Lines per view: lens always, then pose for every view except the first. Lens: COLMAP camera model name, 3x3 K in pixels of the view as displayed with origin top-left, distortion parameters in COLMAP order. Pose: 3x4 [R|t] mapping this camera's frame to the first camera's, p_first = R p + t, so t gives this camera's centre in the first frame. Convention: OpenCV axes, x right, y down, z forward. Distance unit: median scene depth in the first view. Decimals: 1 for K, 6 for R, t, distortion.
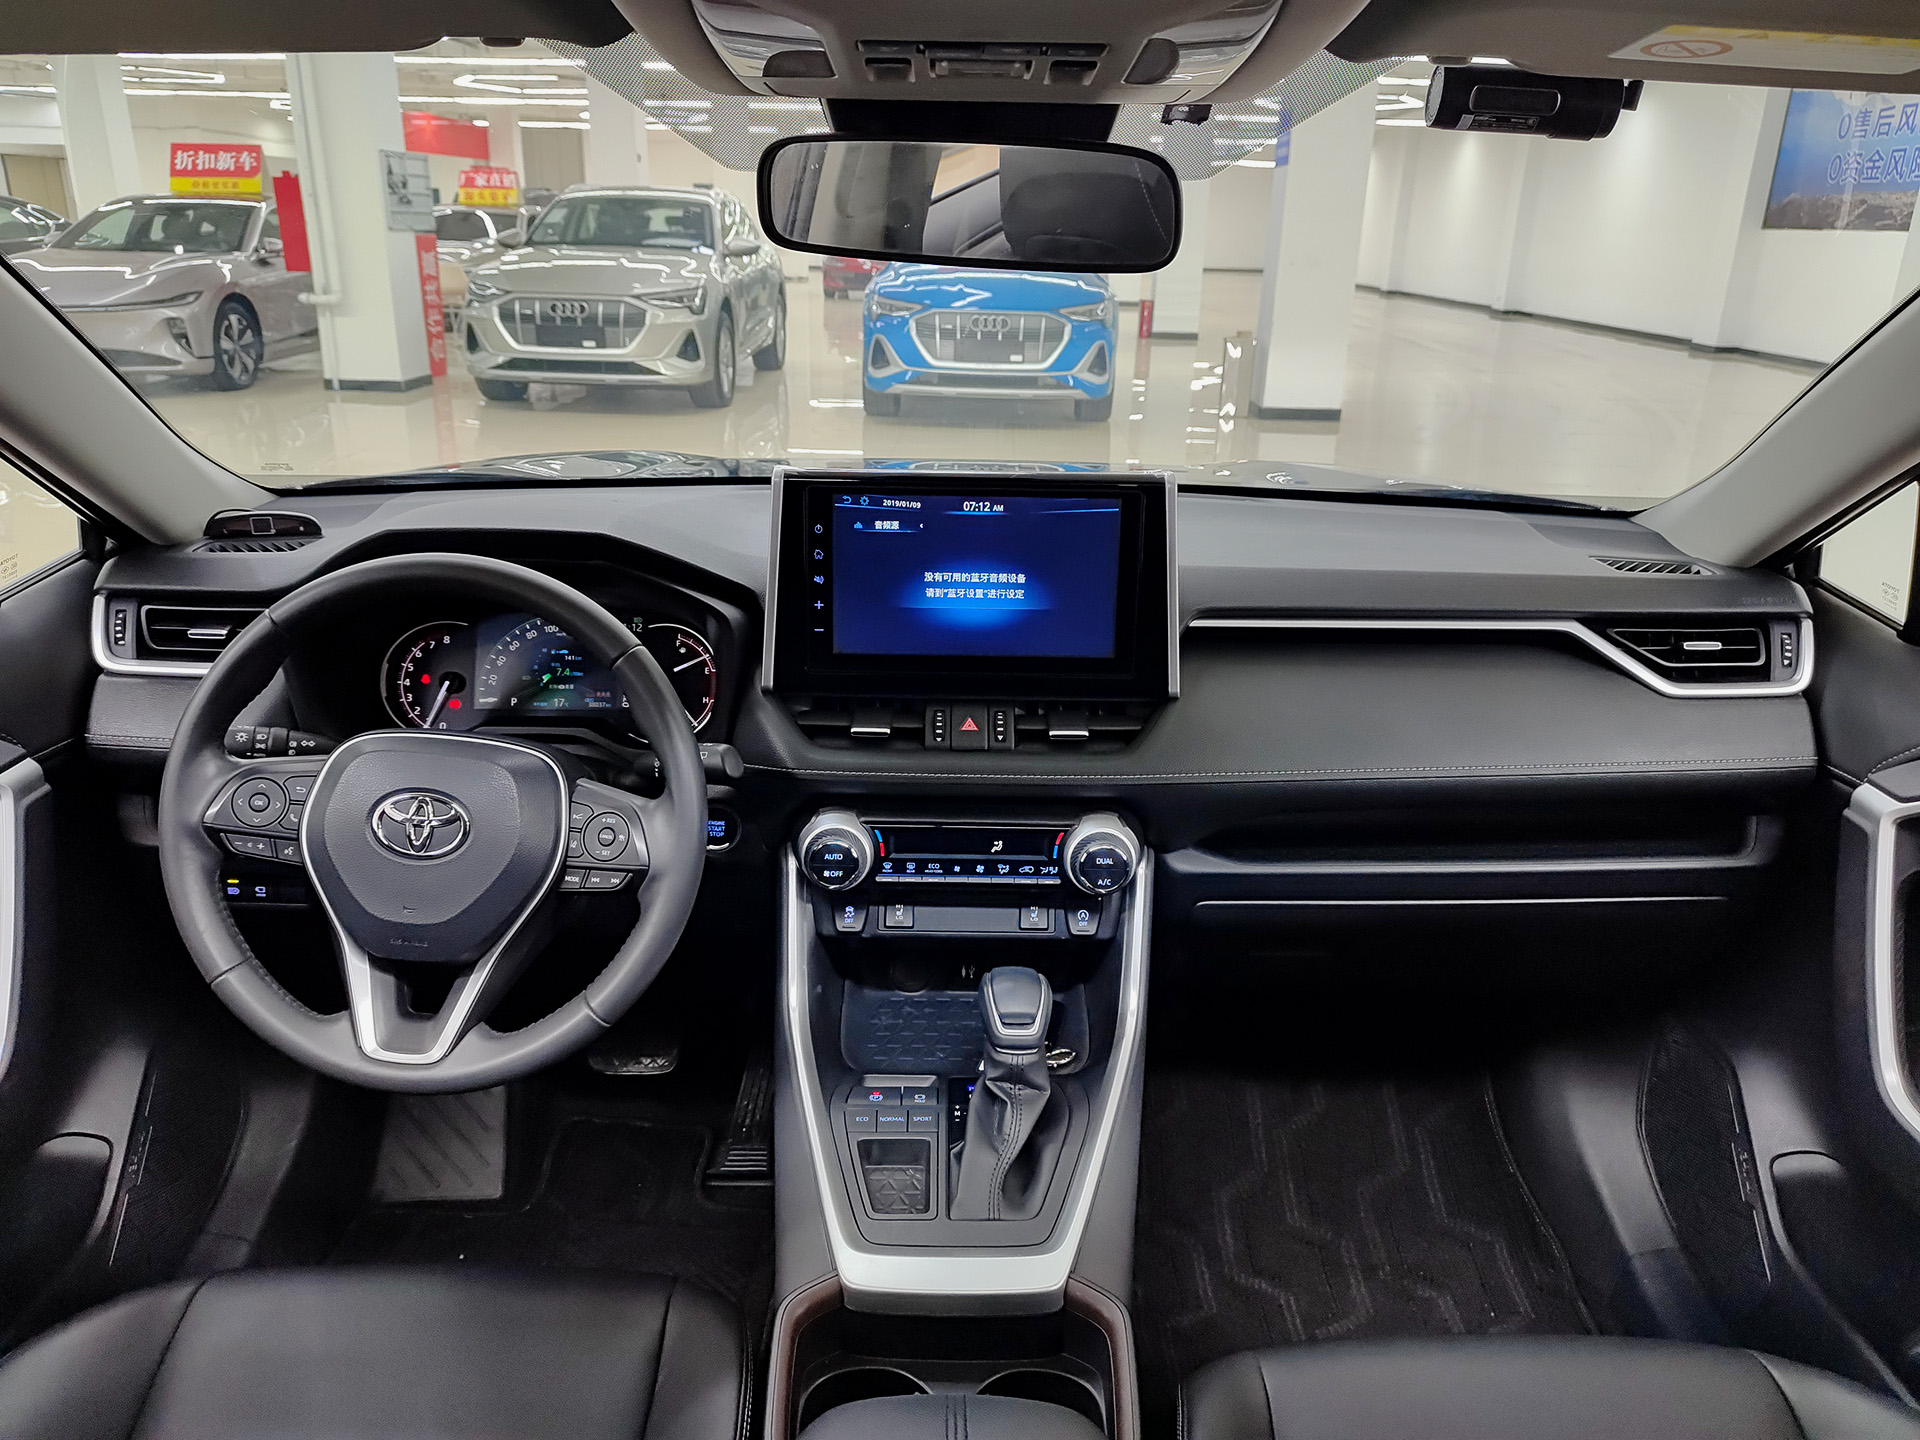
lens RADIAL K [[1350.5, 0, 975.5], [0, 1350.5, 720.4], [0, 0, 1]] dist [0.056385, -0.037336]
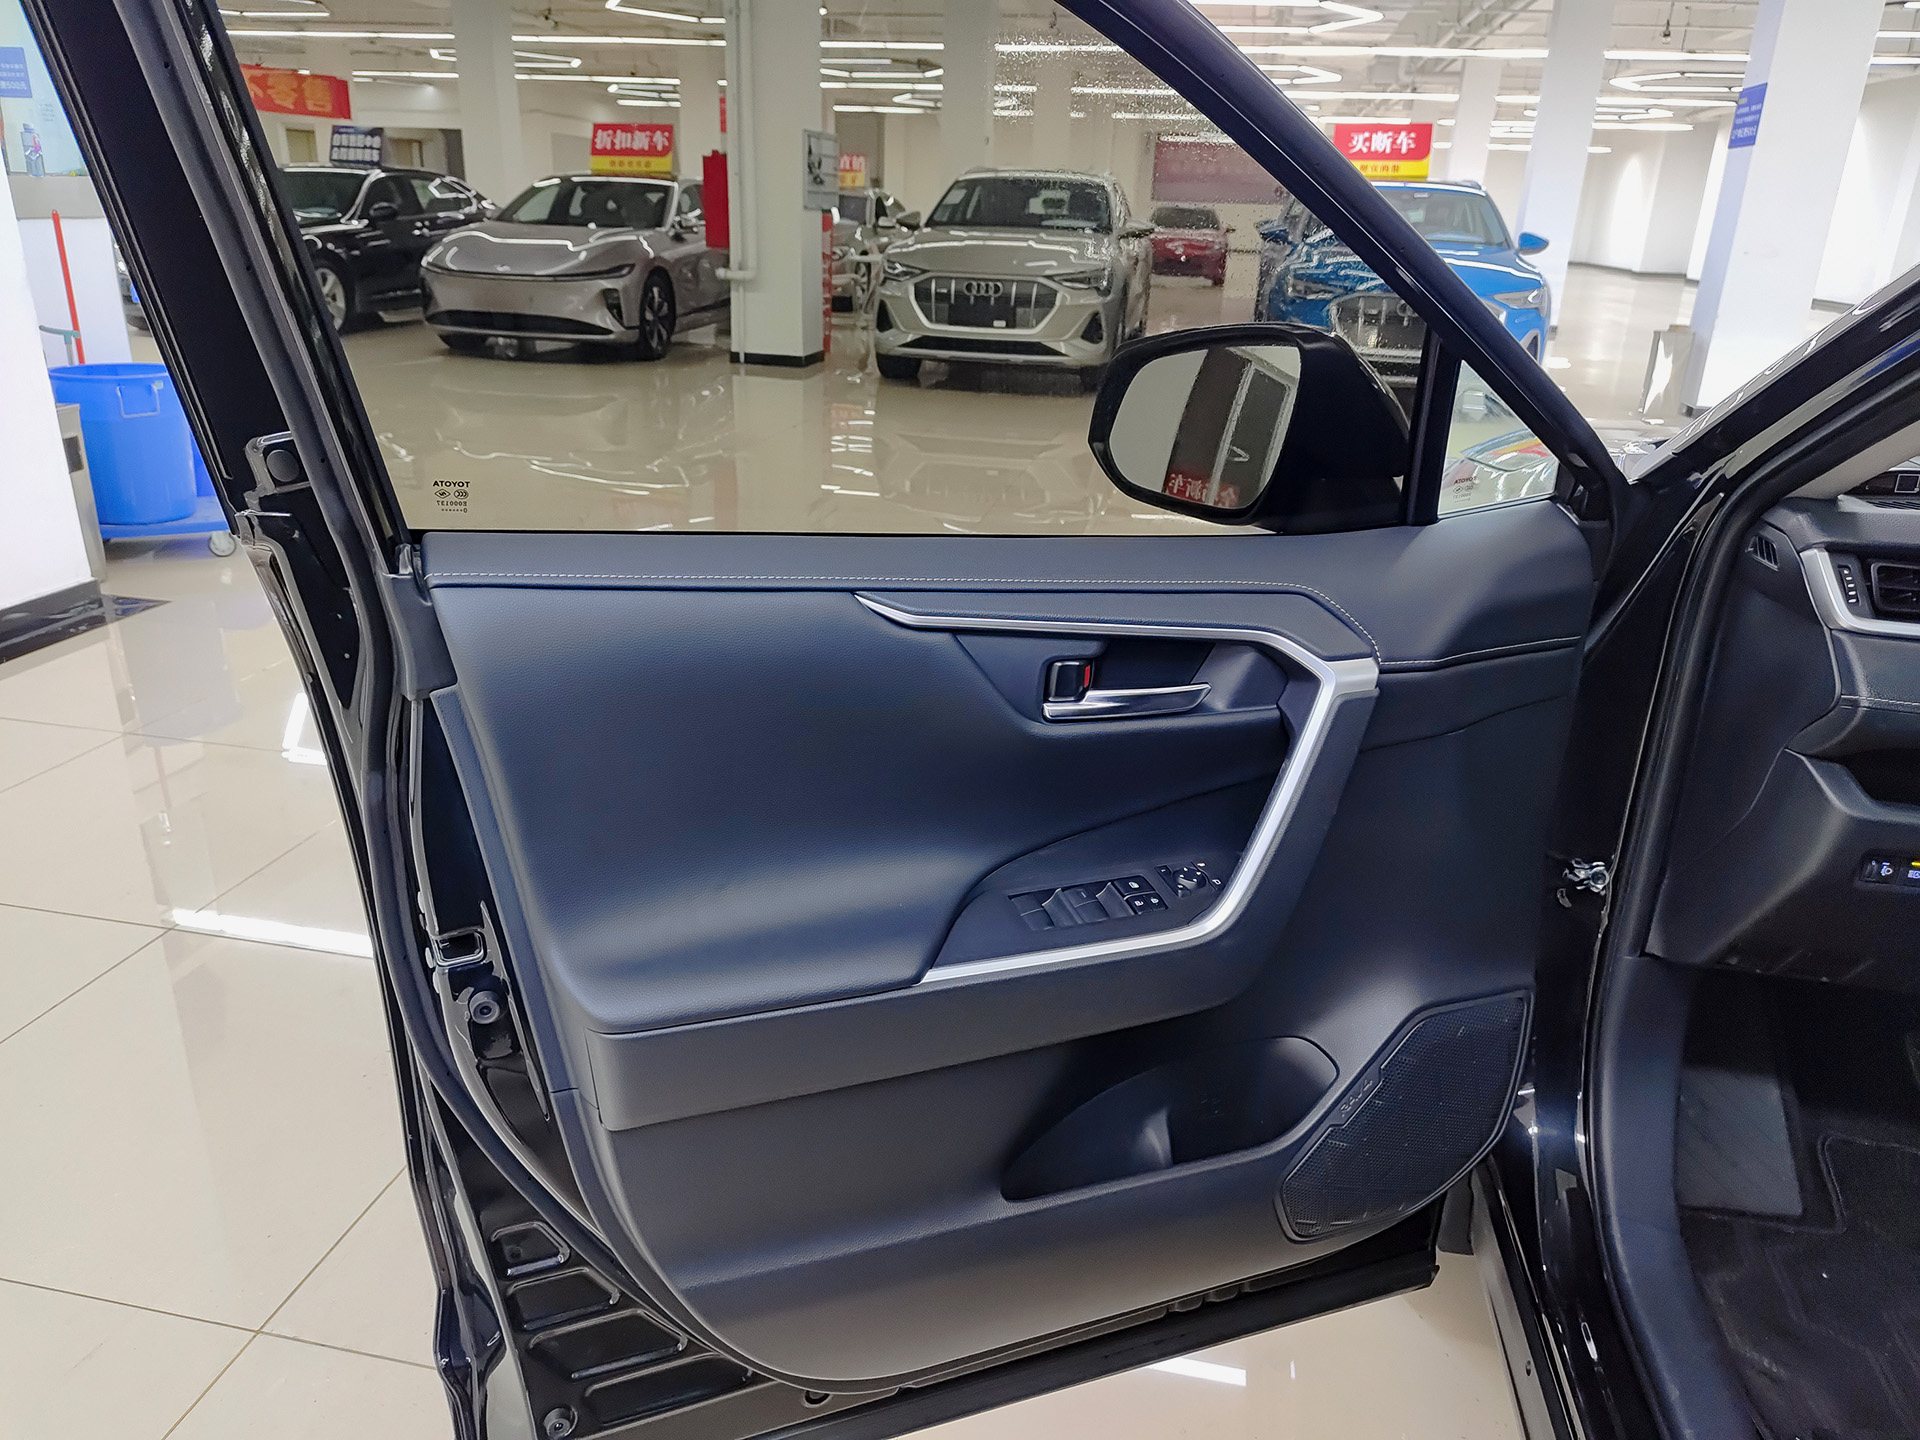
lens RADIAL K [[1350.5, 0, 967.0], [0, 1350.5, 728.8], [0, 0, 1]] dist [0.056385, -0.037336]
pose [[0.988184, 0.069639, -0.136542, -0.137711], [-0.067877, 0.997540, 0.017523, 0.007118], [0.137426, -0.008048, 0.990479, -0.004161]]
